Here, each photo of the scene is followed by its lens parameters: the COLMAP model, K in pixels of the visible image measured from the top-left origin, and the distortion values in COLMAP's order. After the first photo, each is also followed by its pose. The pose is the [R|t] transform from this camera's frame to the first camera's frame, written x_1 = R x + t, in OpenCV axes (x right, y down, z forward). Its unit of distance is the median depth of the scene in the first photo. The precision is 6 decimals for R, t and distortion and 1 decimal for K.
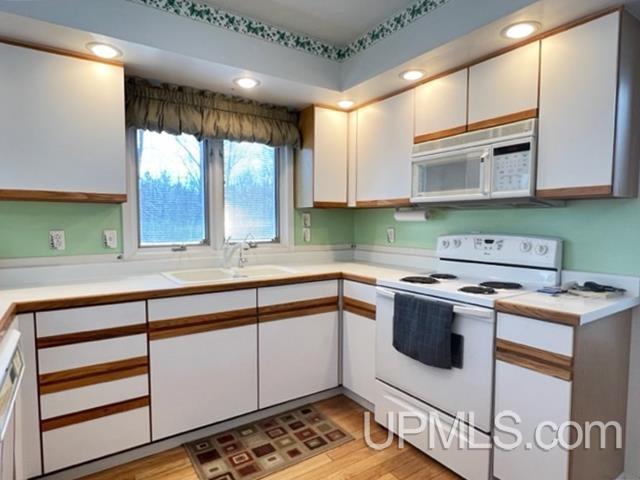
lens RADIAL K [[379.0, 0, 318.7], [0, 379.0, 241.3], [0, 0, 1]] dist [-0.006251, -0.002422]
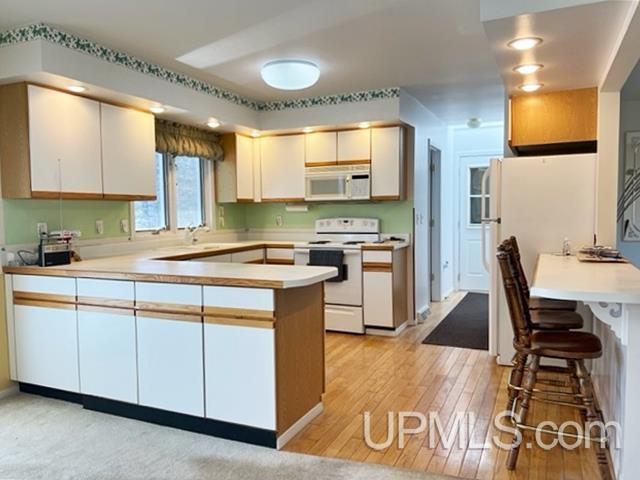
lens RADIAL K [[491.2, 0, 320.4], [0, 491.2, 240.0], [0, 0, 1]] dist [0.007544, -0.000651]
pose [[0.842219, -0.040764, 0.537592, -0.941136], [0.038107, 0.999145, 0.016061, 0.045835], [-0.537786, 0.006959, 0.843052, -0.961743]]
